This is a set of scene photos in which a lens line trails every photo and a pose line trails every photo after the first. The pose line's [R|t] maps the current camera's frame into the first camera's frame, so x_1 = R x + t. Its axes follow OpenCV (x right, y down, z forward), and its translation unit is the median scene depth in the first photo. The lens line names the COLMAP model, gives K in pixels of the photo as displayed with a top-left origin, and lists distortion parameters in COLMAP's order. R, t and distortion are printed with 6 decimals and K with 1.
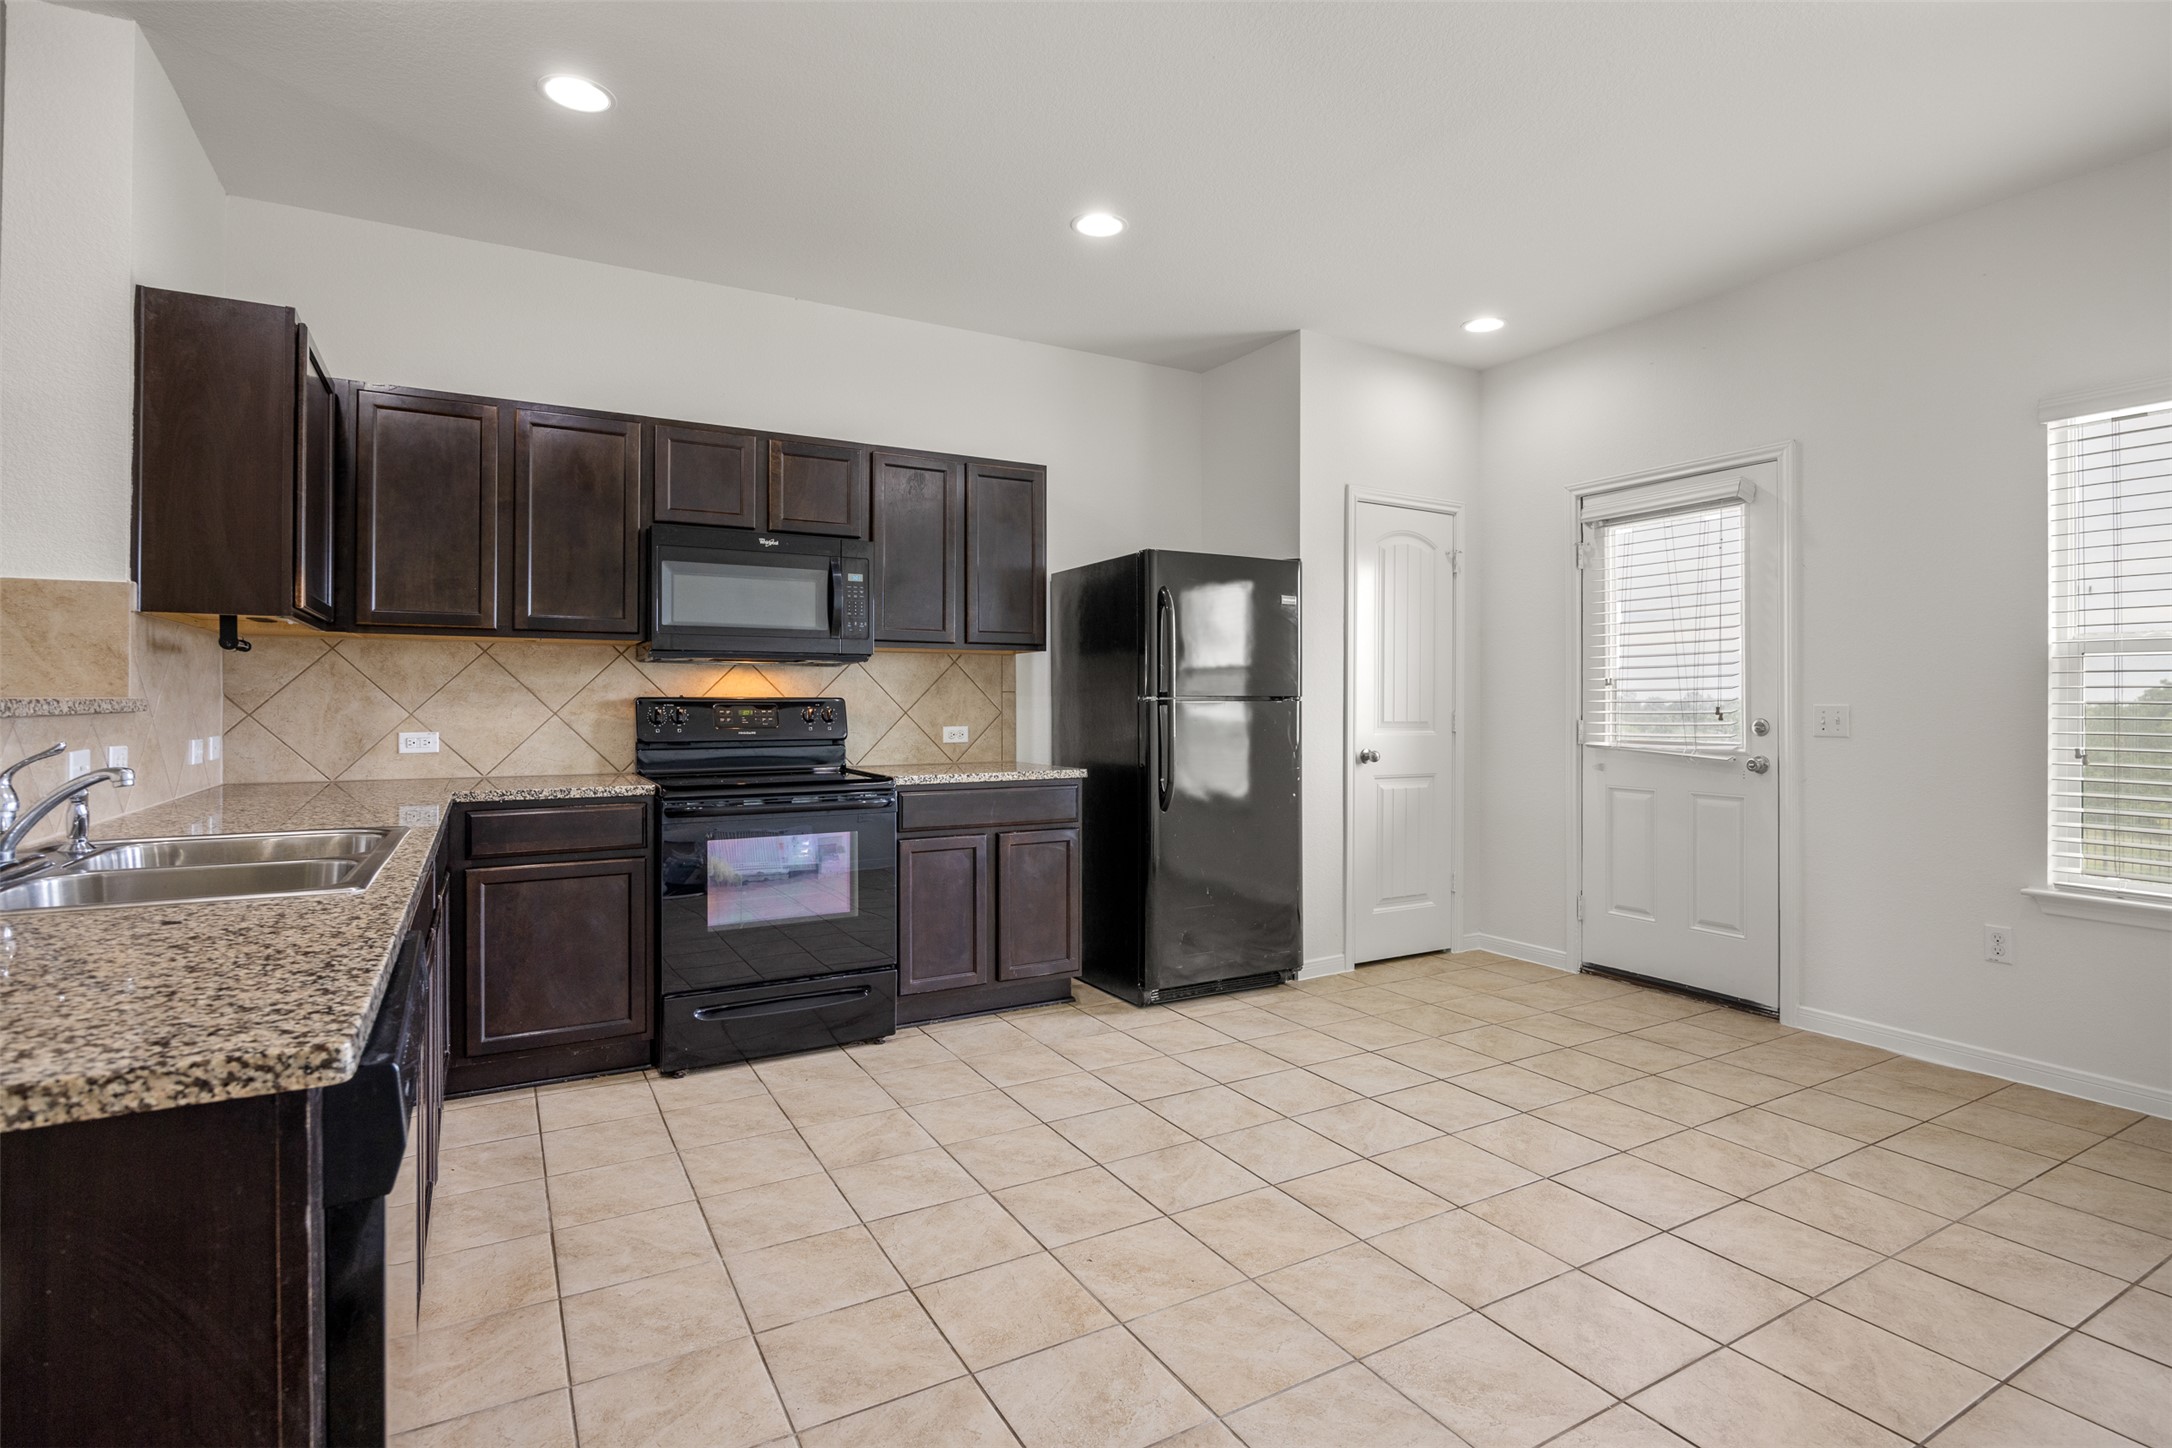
lens RADIAL K [[1042.3, 0, 1086.3], [0, 1042.3, 712.3], [0, 0, 1]] dist [0.000054, 0.000013]
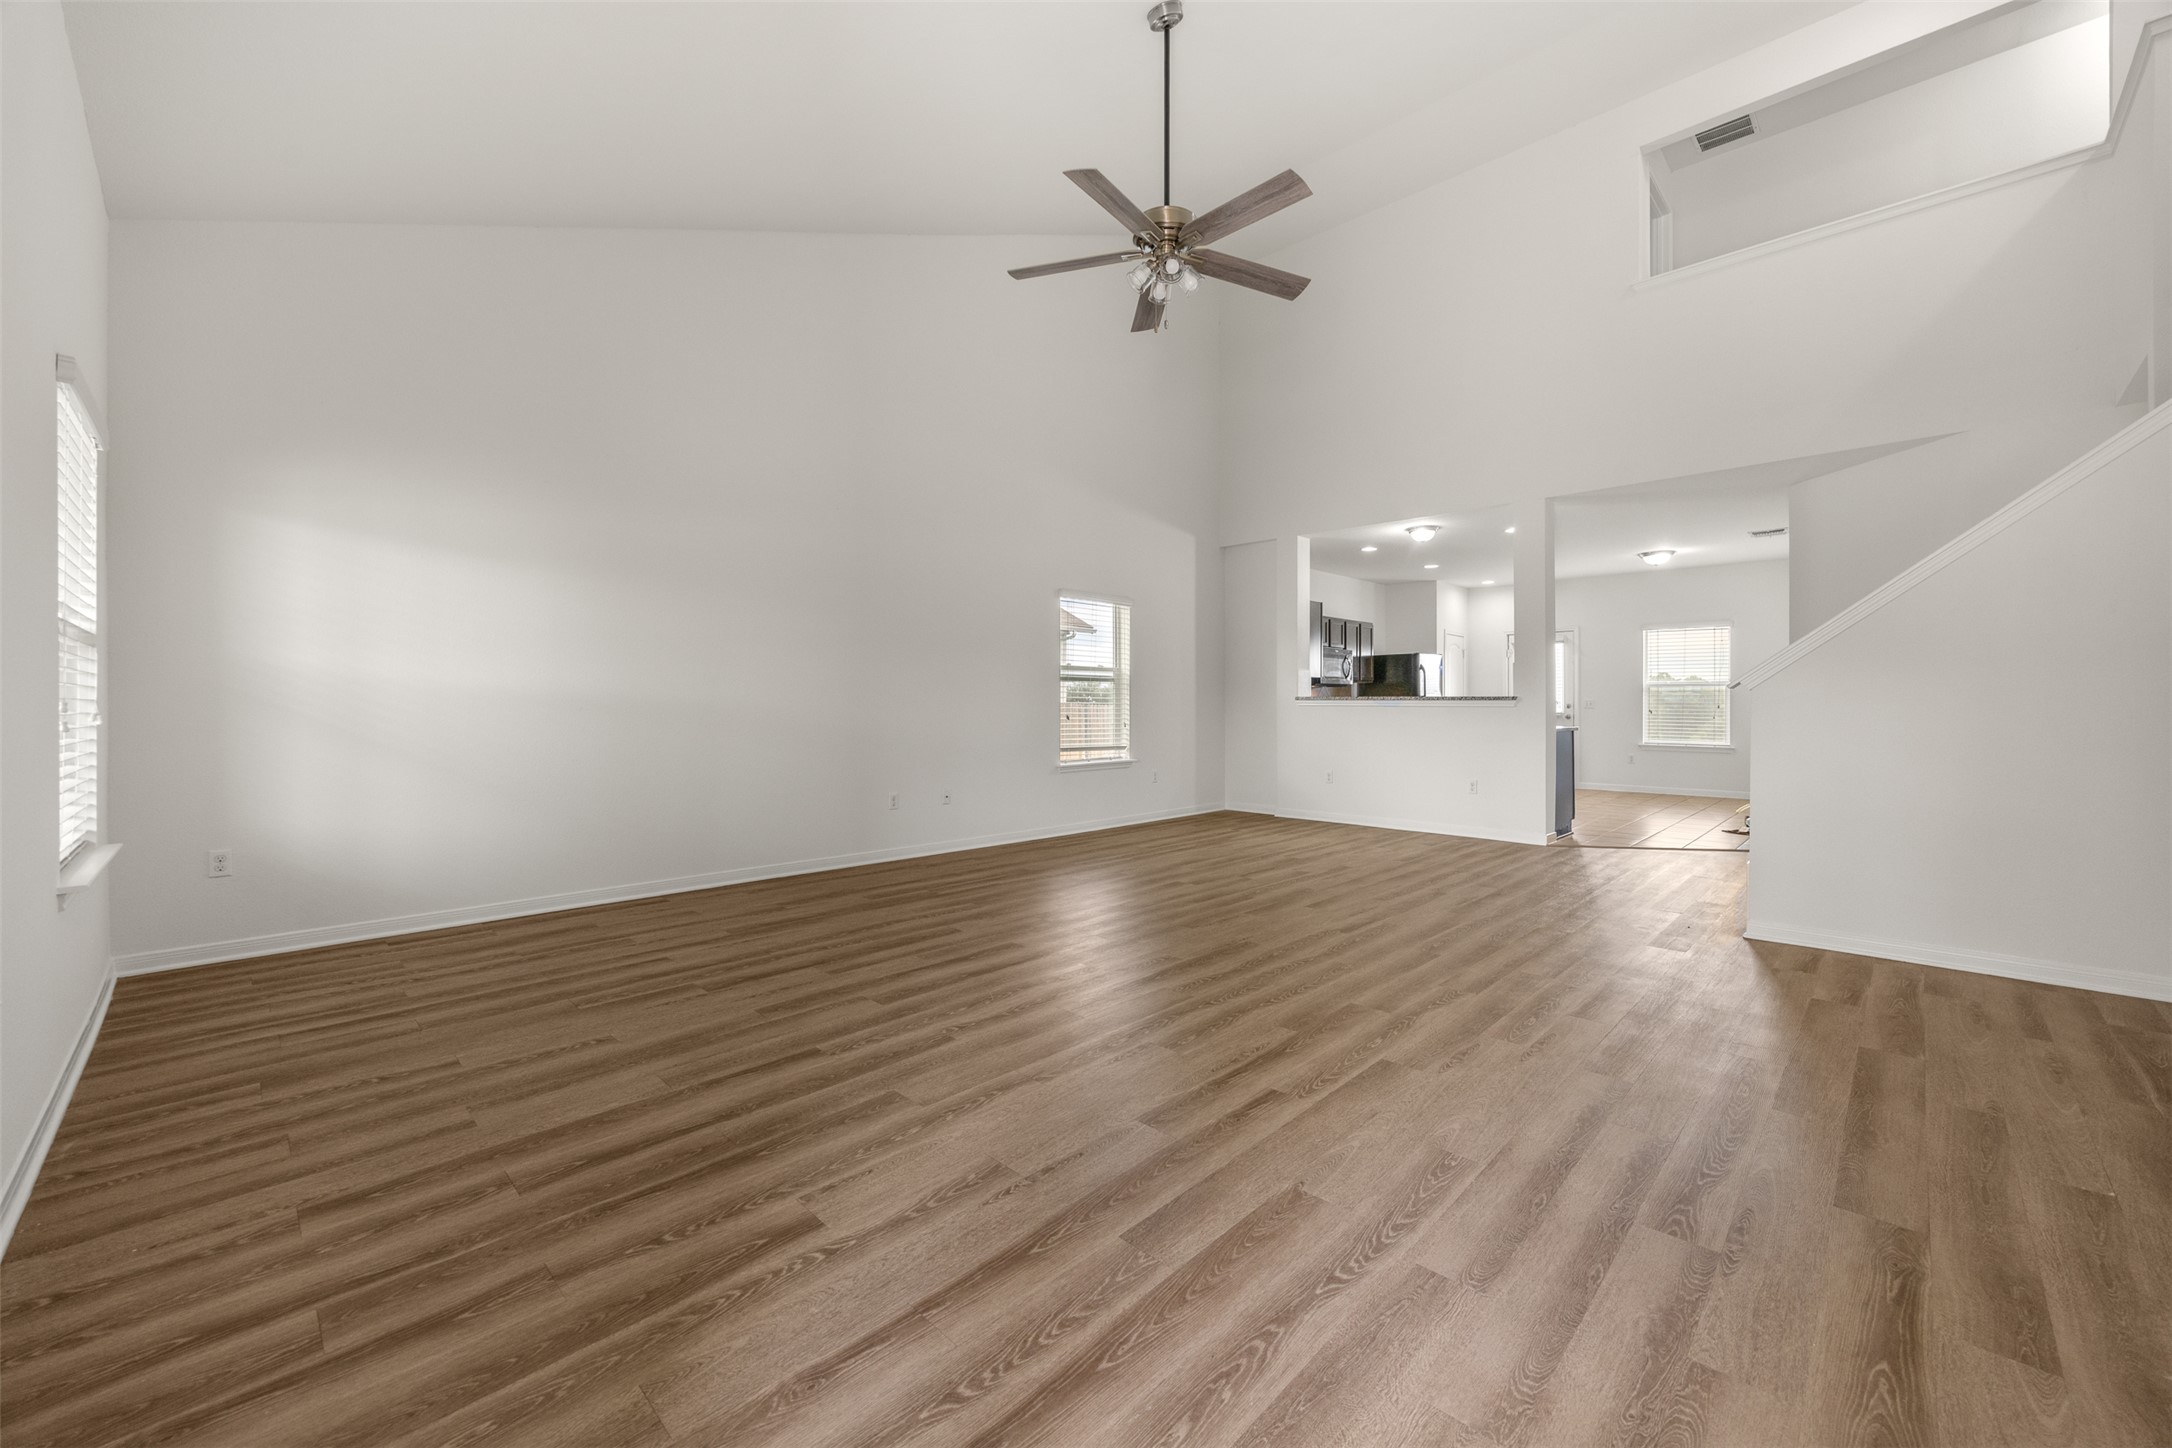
lens RADIAL K [[838.9, 0, 1088.7], [0, 838.9, 711.8], [0, 0, 1]] dist [0.000183, -0.000780]
pose [[0.962574, 0.000052, 0.271018, -2.016770], [-0.000807, 0.999996, 0.002675, 0.034166], [-0.271016, -0.002794, 0.962571, -1.543505]]
